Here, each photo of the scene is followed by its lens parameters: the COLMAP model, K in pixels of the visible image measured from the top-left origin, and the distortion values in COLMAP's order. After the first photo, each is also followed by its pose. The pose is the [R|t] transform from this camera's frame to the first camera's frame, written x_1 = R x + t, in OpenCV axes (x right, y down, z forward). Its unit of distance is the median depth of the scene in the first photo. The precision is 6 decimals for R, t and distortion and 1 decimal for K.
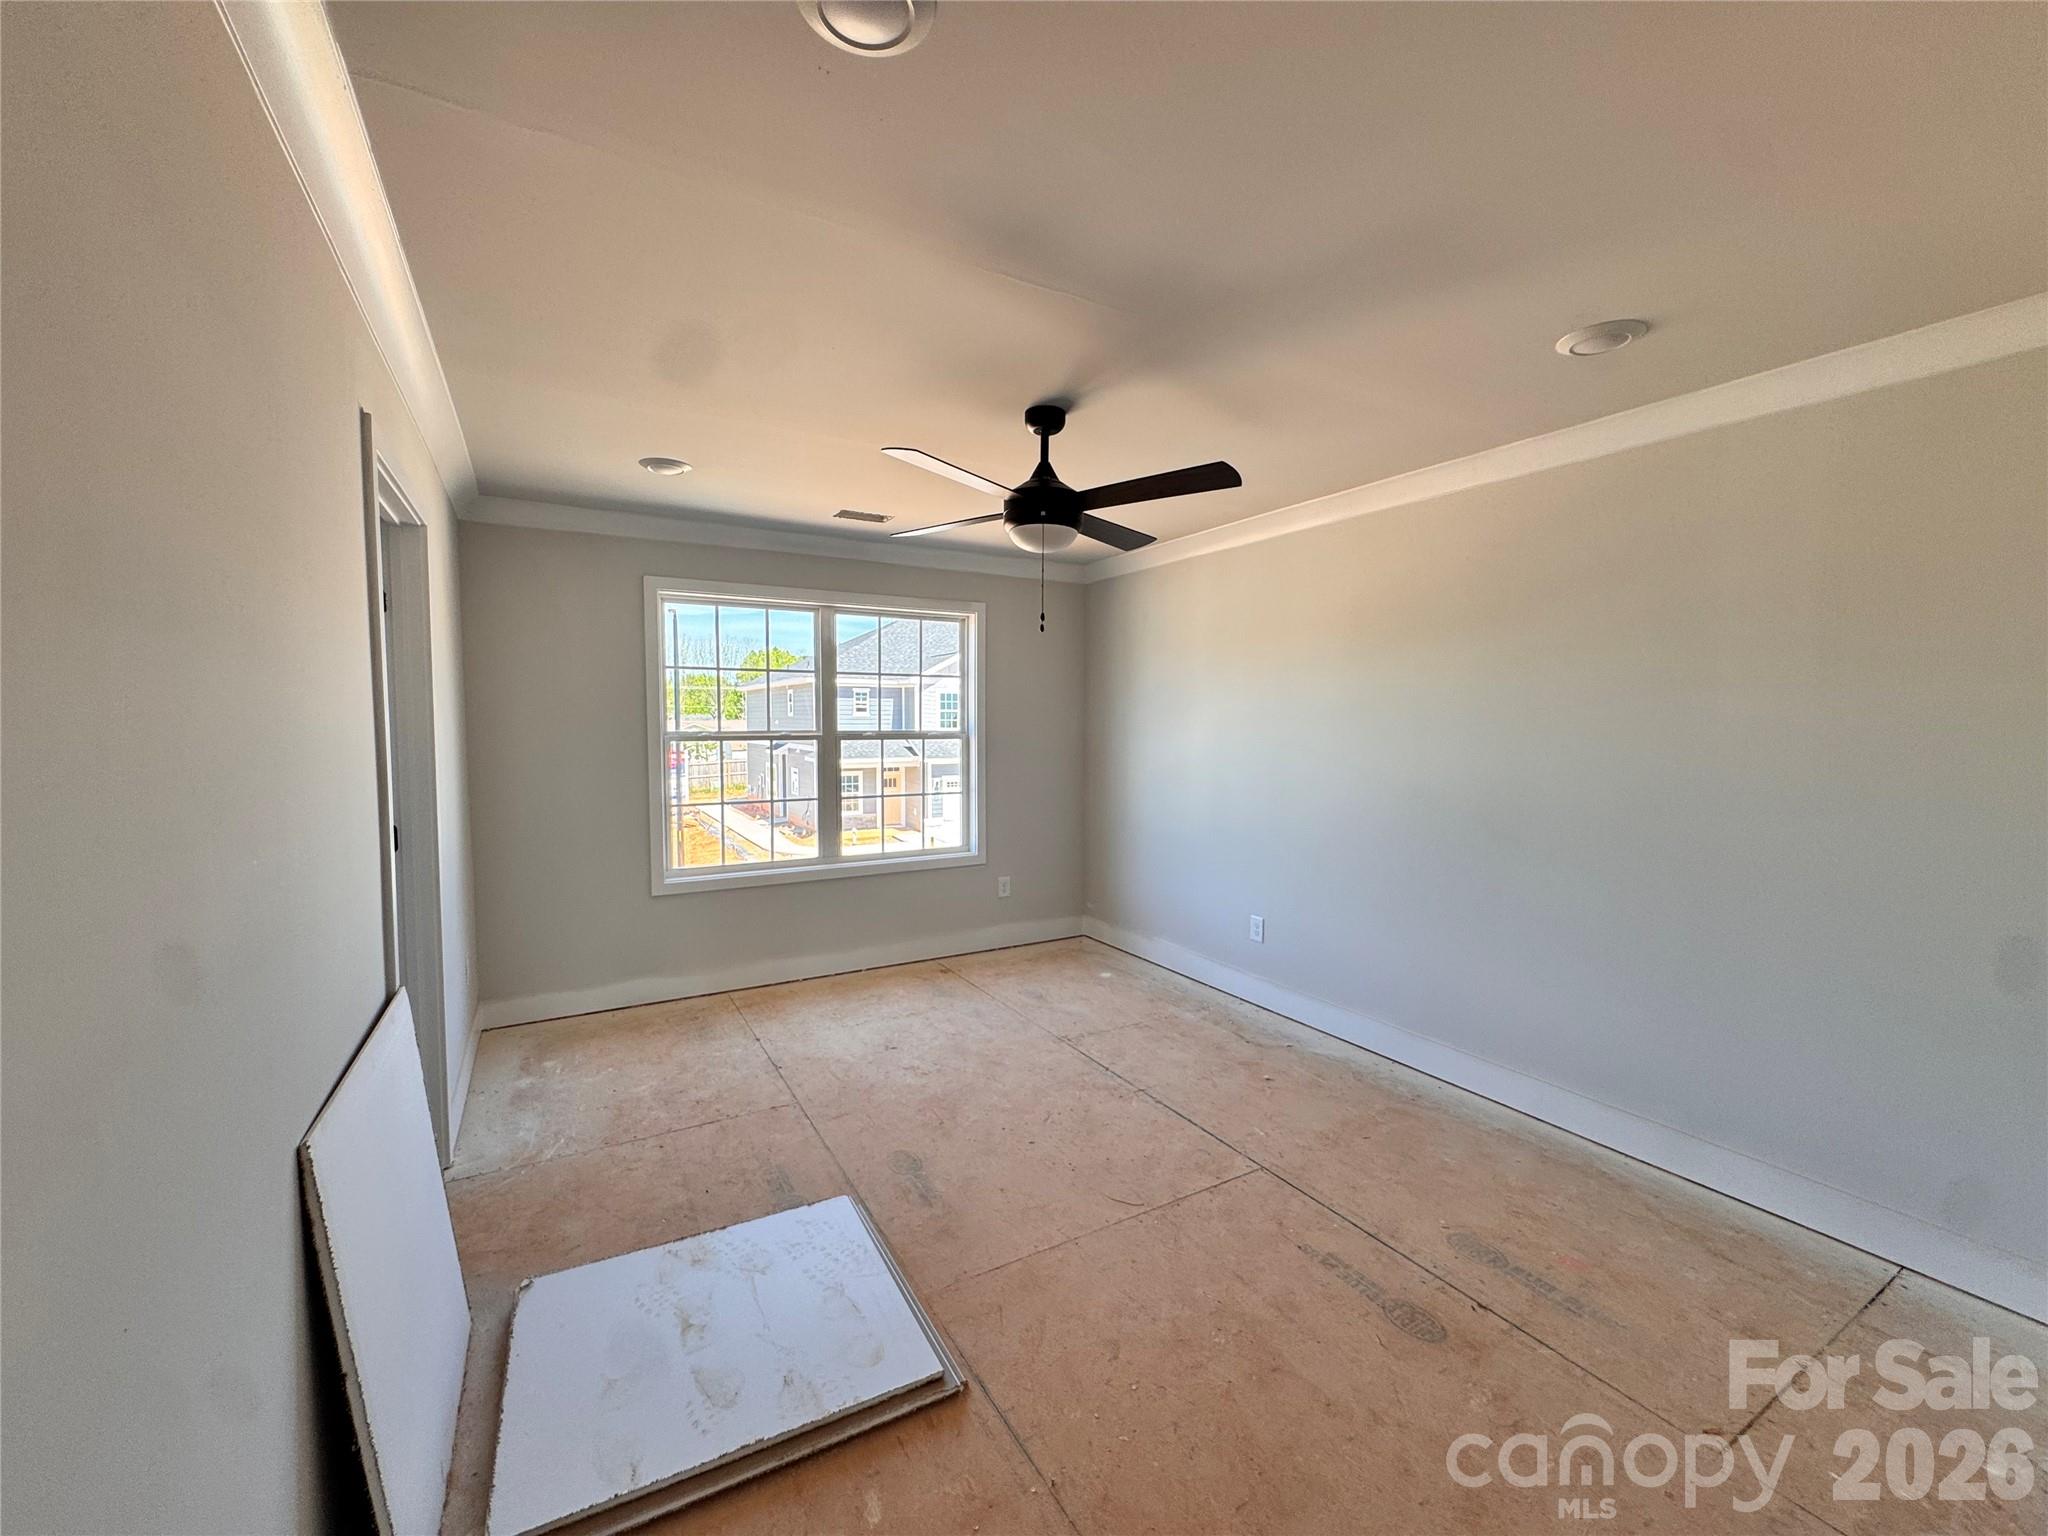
lens RADIAL K [[821.6, 0, 1022.2], [0, 821.6, 768.9], [0, 0, 1]] dist [-0.005763, 0.000766]
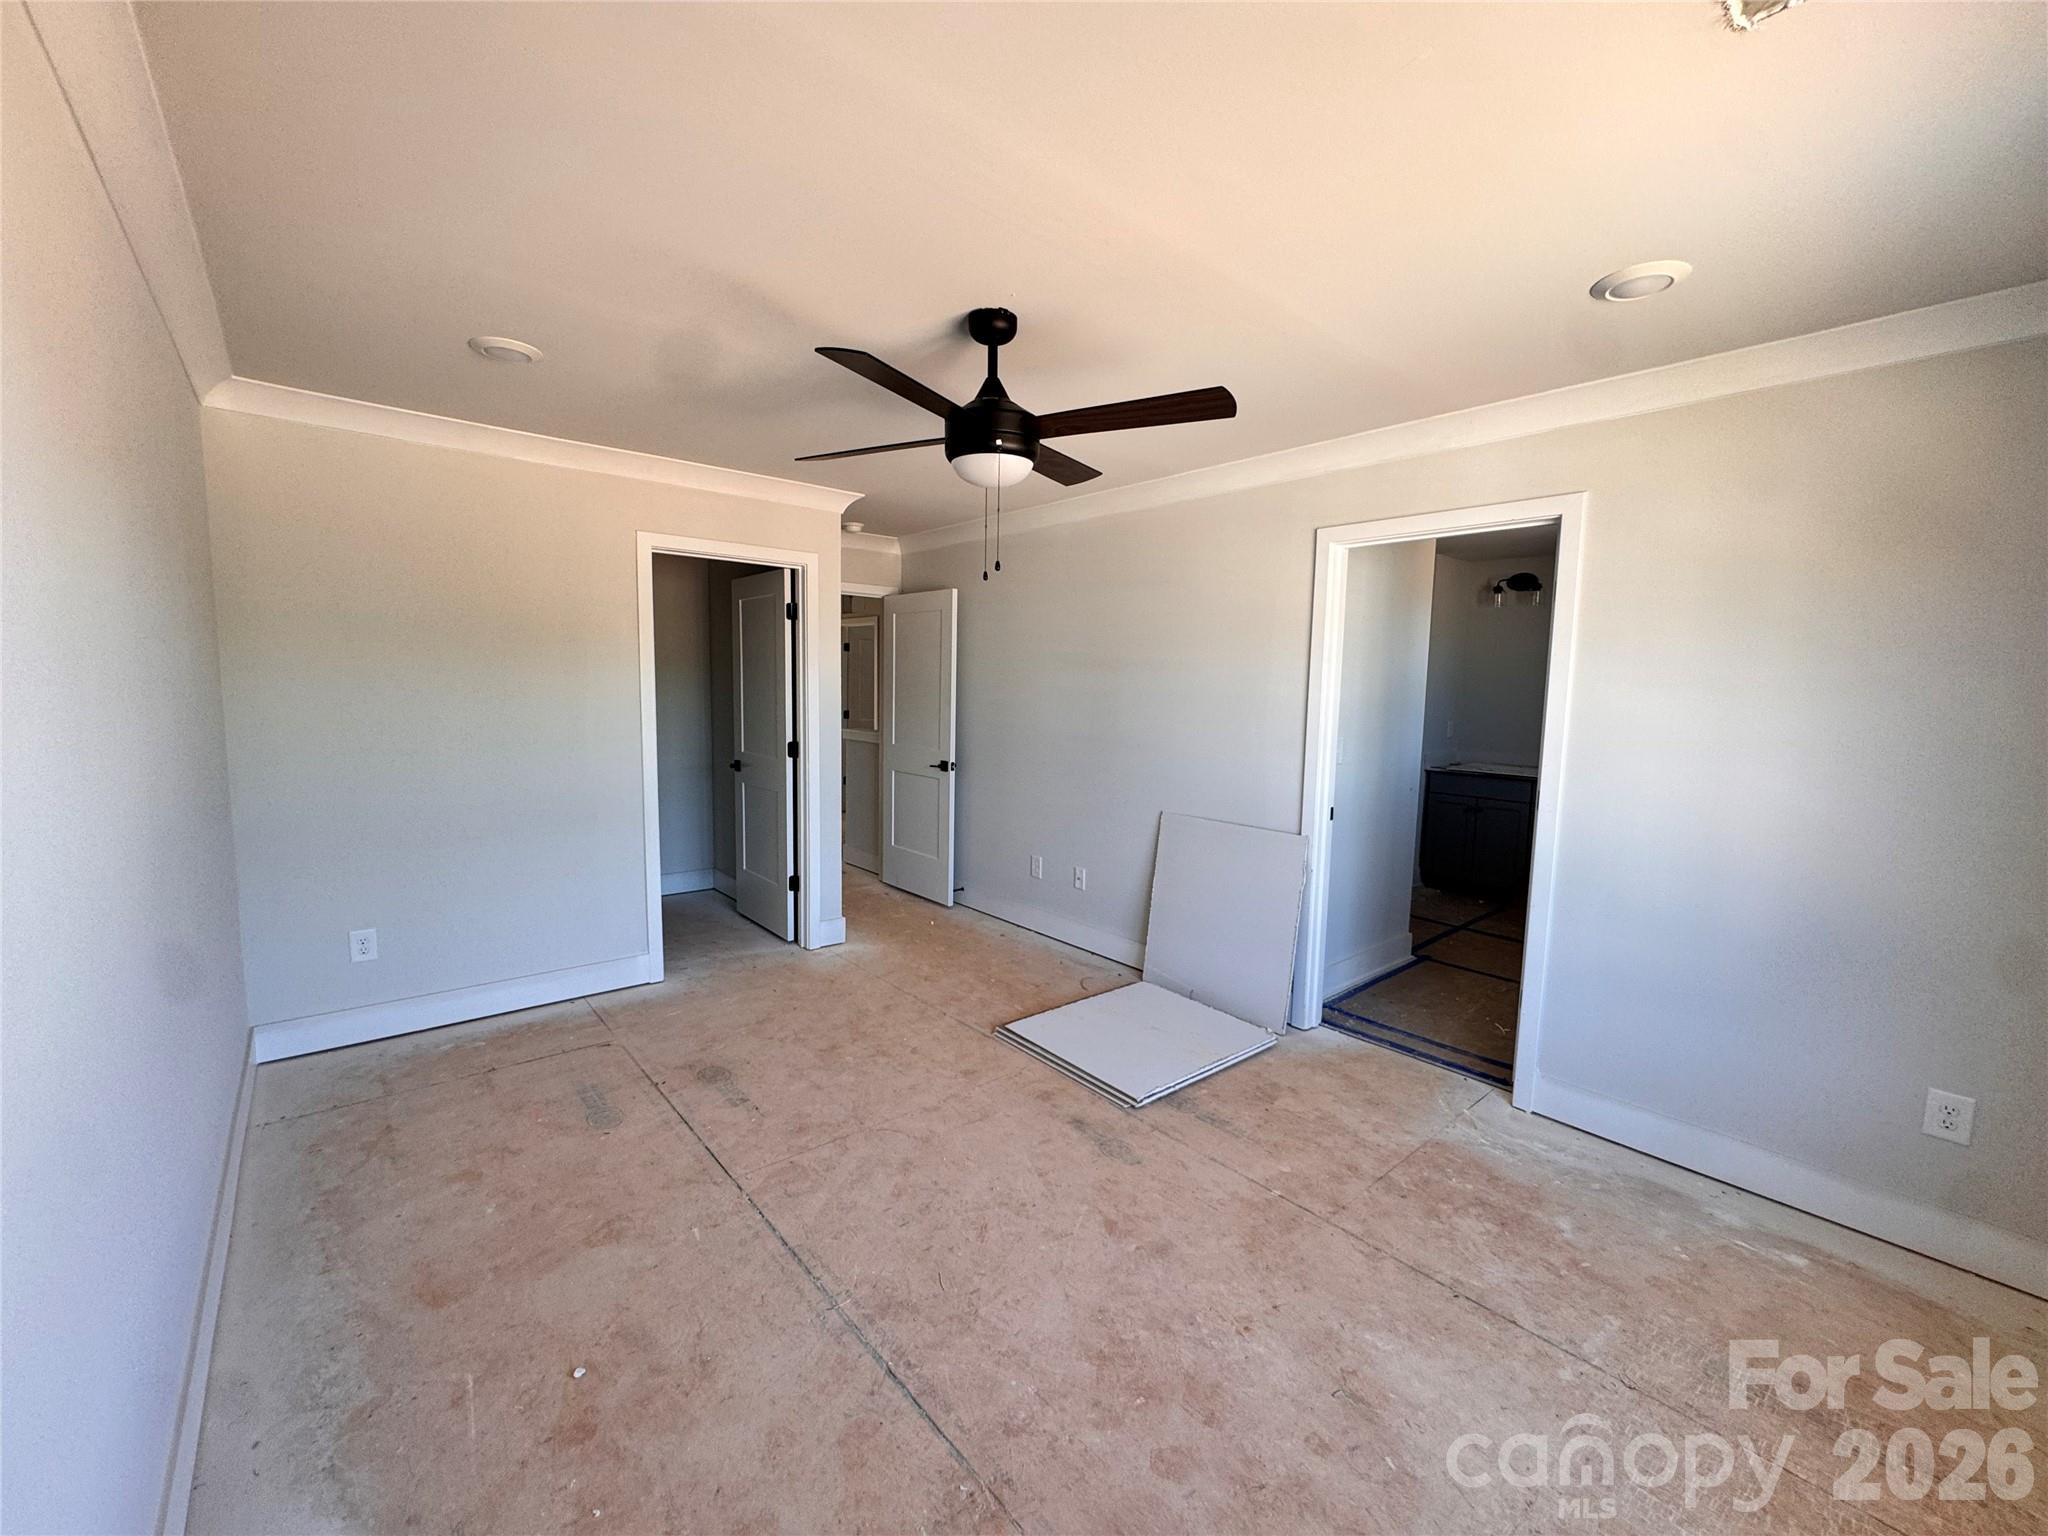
lens RADIAL K [[821.6, 0, 1026.9], [0, 821.6, 763.4], [0, 0, 1]] dist [-0.005763, 0.000766]
pose [[-0.980961, -0.004548, -0.194151, 0.167299], [-0.035895, 0.986747, 0.158249, -0.126647], [0.190858, 0.162205, -0.968123, 2.005809]]
